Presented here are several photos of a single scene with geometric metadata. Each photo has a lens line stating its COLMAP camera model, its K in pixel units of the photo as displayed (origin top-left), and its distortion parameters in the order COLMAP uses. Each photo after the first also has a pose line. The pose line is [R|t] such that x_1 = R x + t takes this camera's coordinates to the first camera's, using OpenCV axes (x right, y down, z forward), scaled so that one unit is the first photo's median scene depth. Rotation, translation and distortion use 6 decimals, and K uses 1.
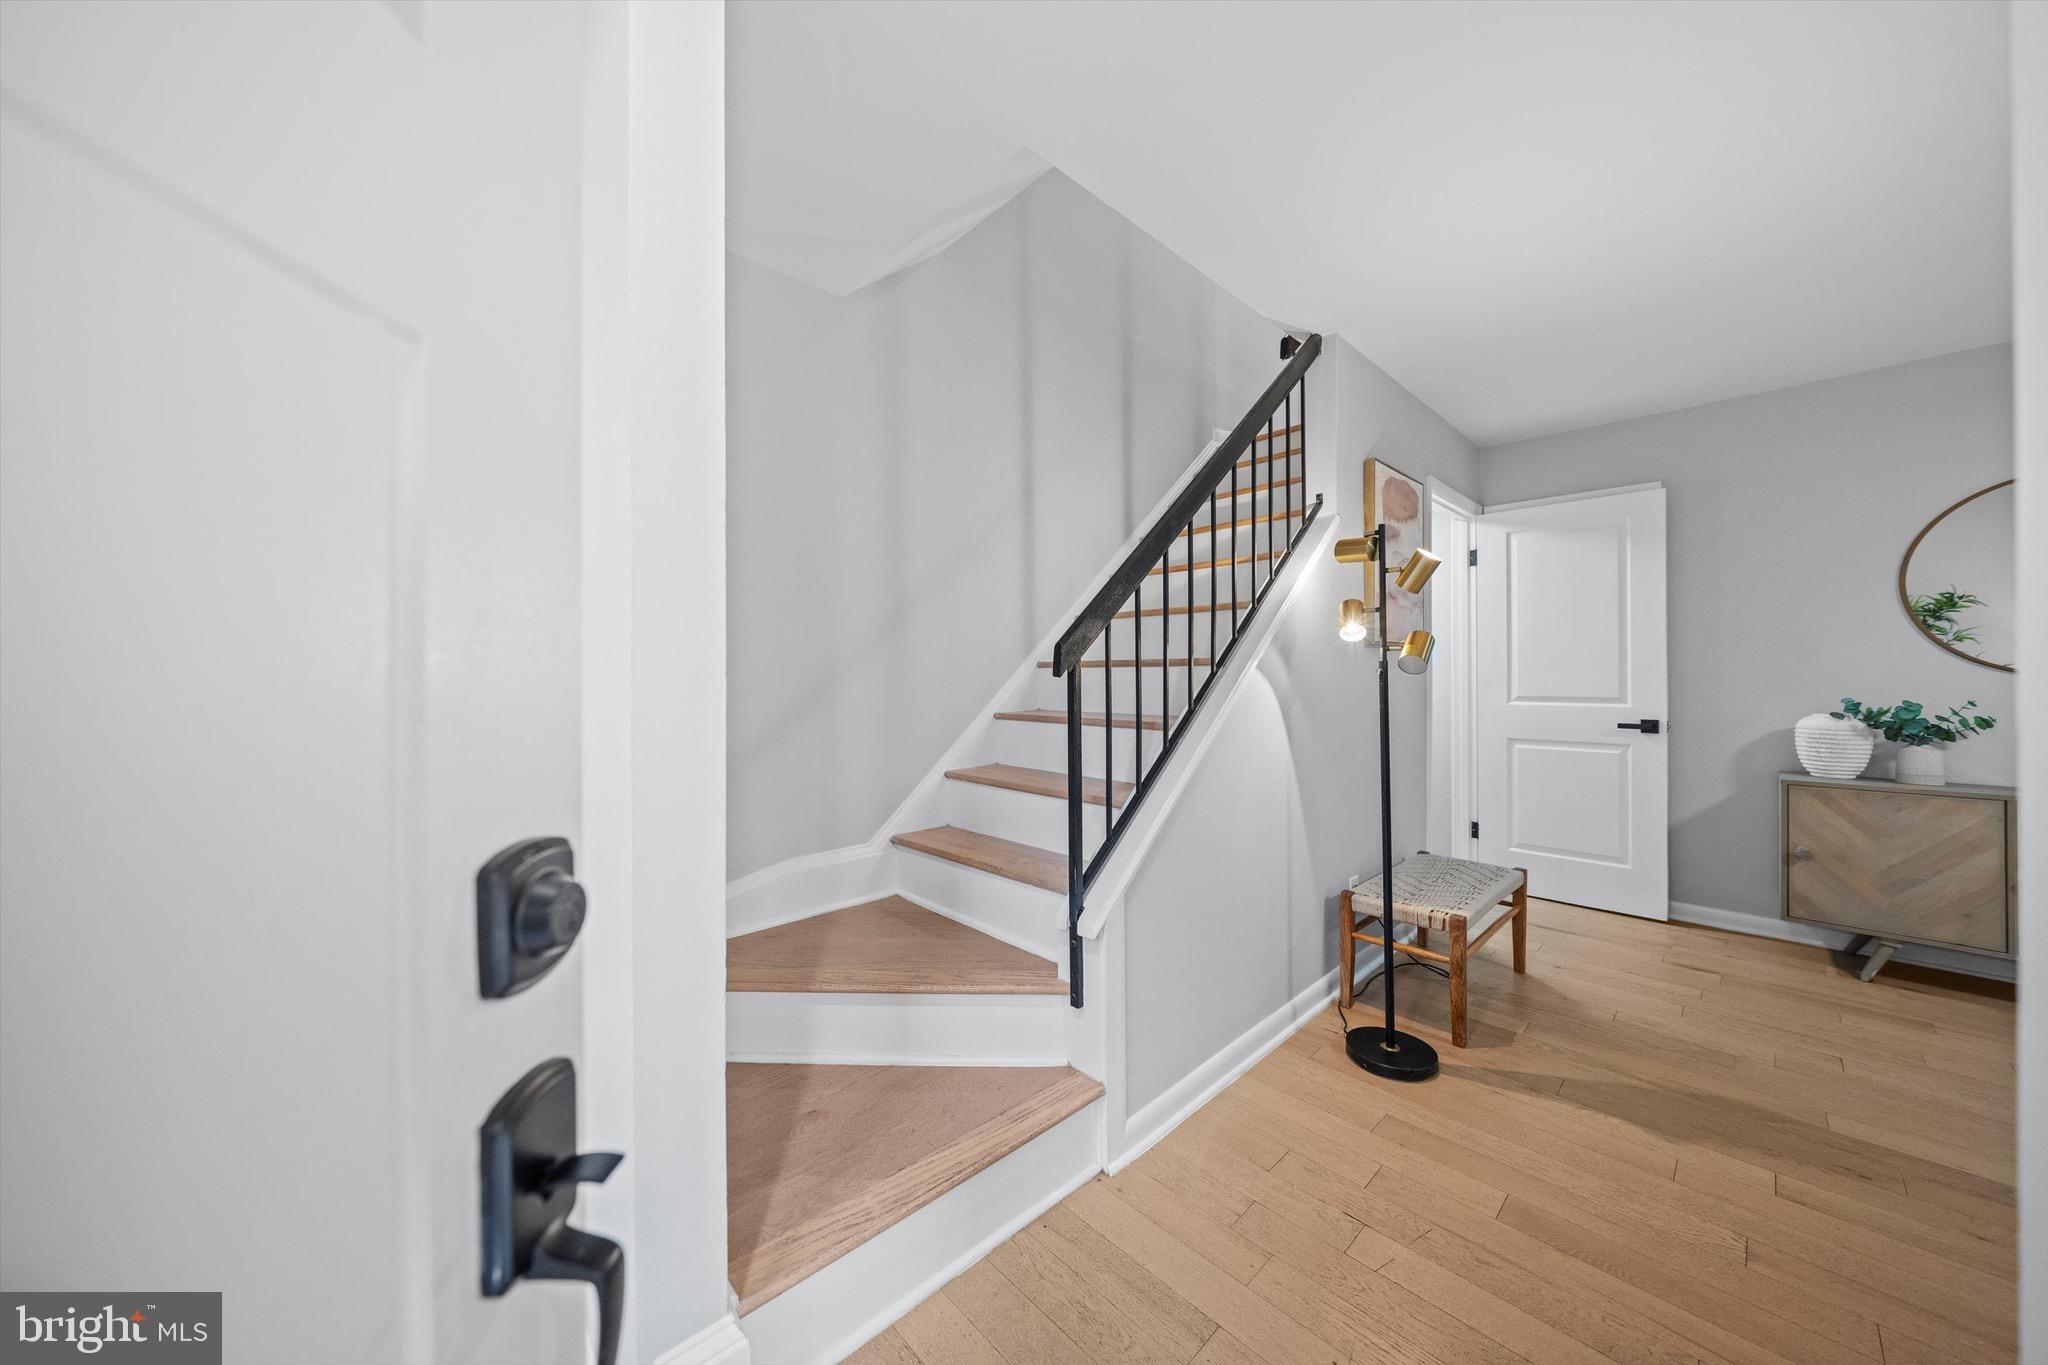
lens RADIAL K [[704.0, 0, 1024.0], [0, 704.0, 682.5], [0, 0, 1]] dist [-0.001421, -0.000250]
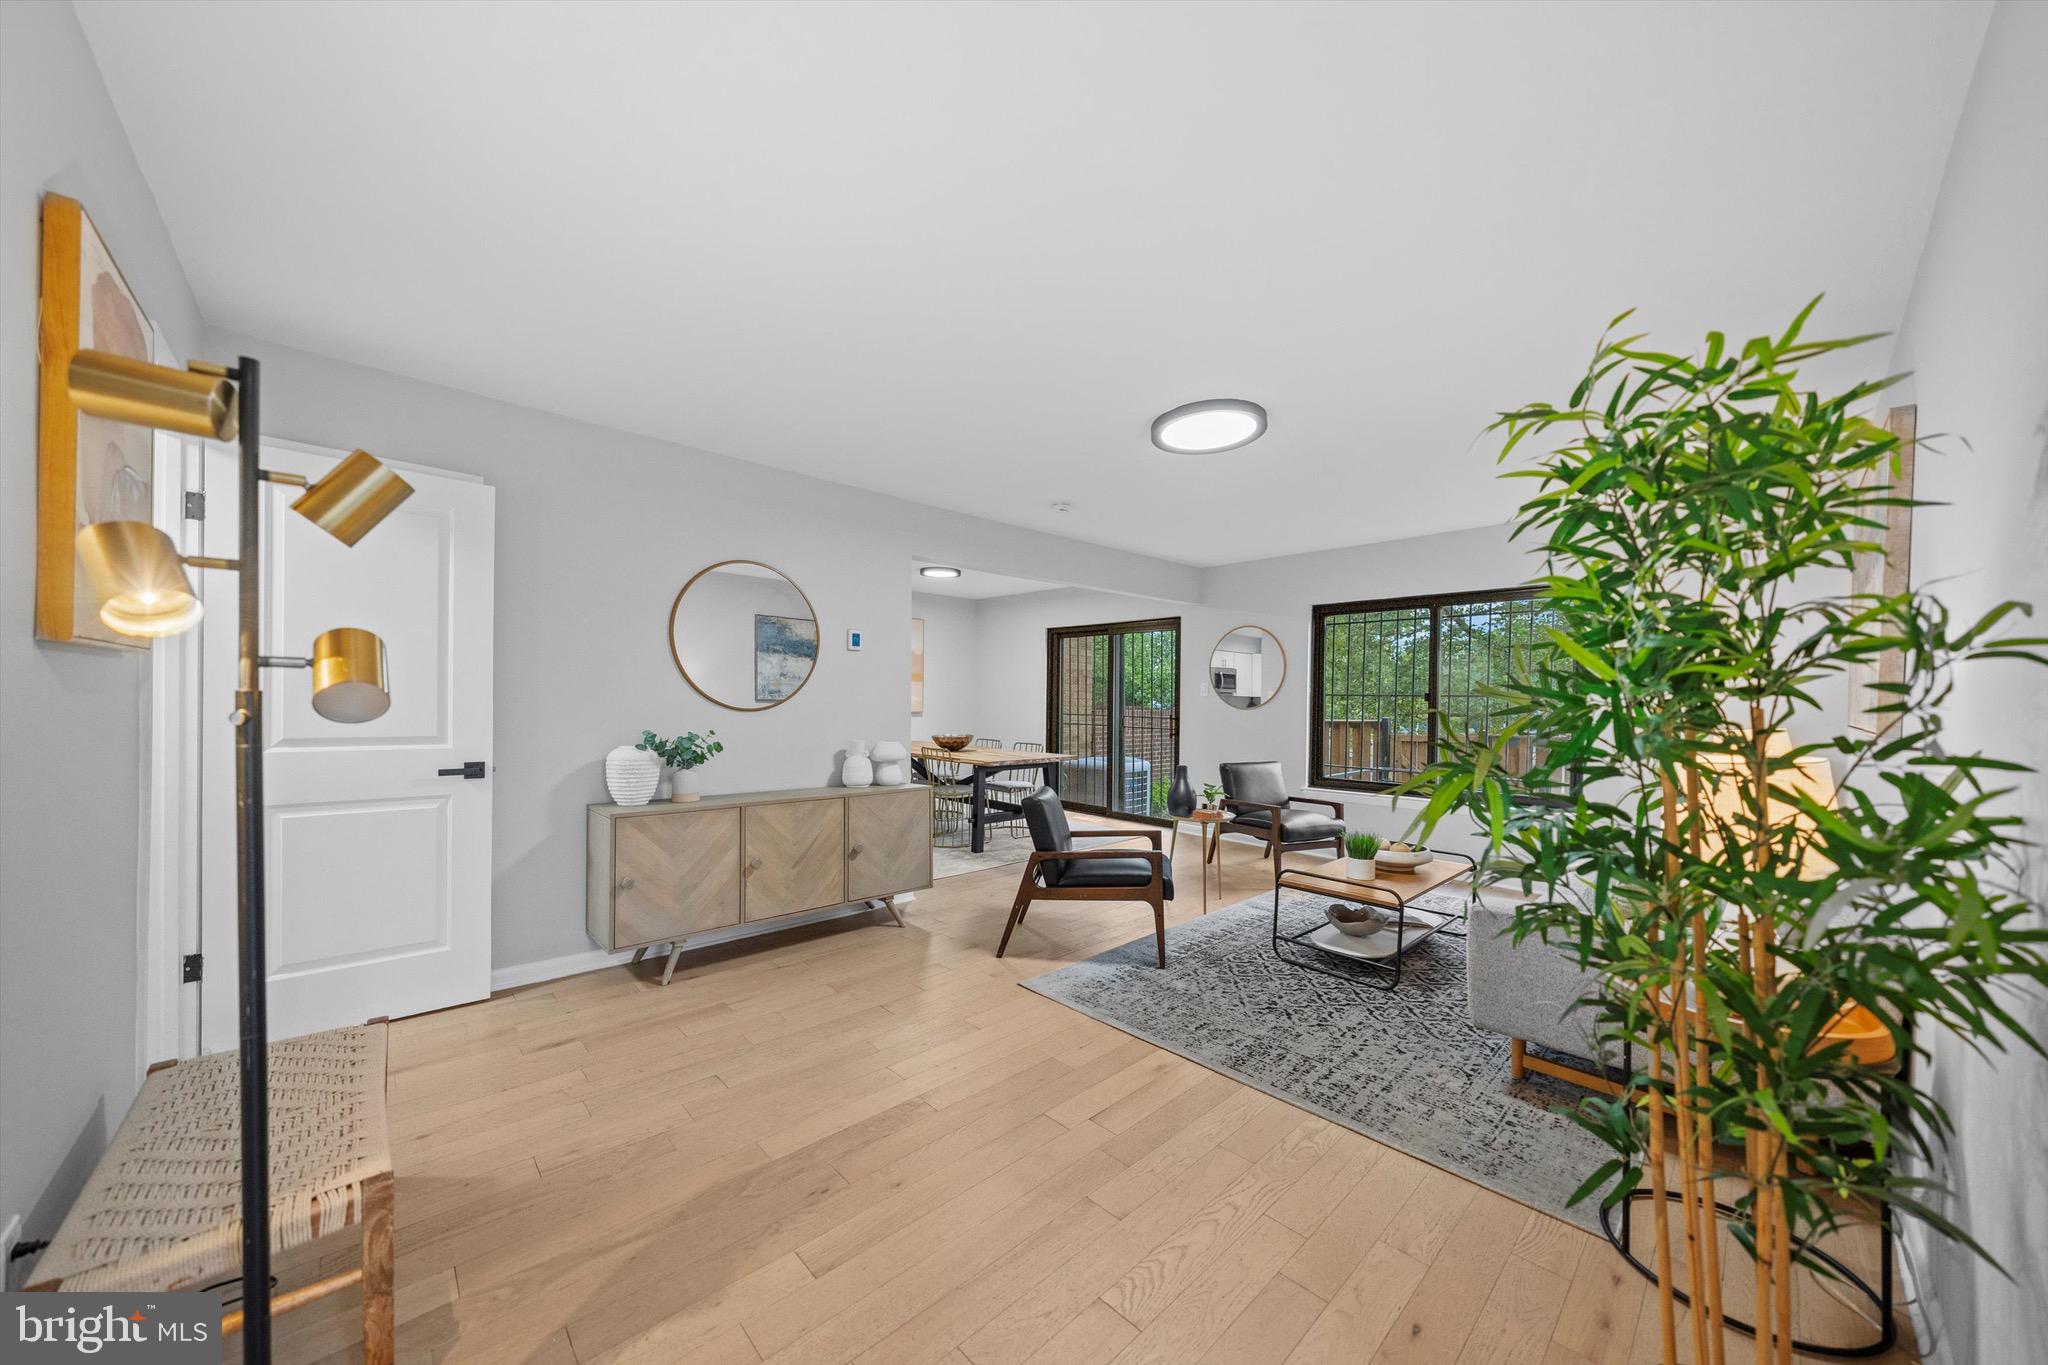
lens RADIAL K [[712.5, 0, 1020.8], [0, 712.5, 709.1], [0, 0, 1]] dist [-0.001875, -0.000249]
pose [[0.013710, -0.003309, 0.999901, 0.076177], [-0.005757, 0.999978, 0.003389, -0.018545], [-0.999889, -0.005803, 0.013691, 0.411896]]
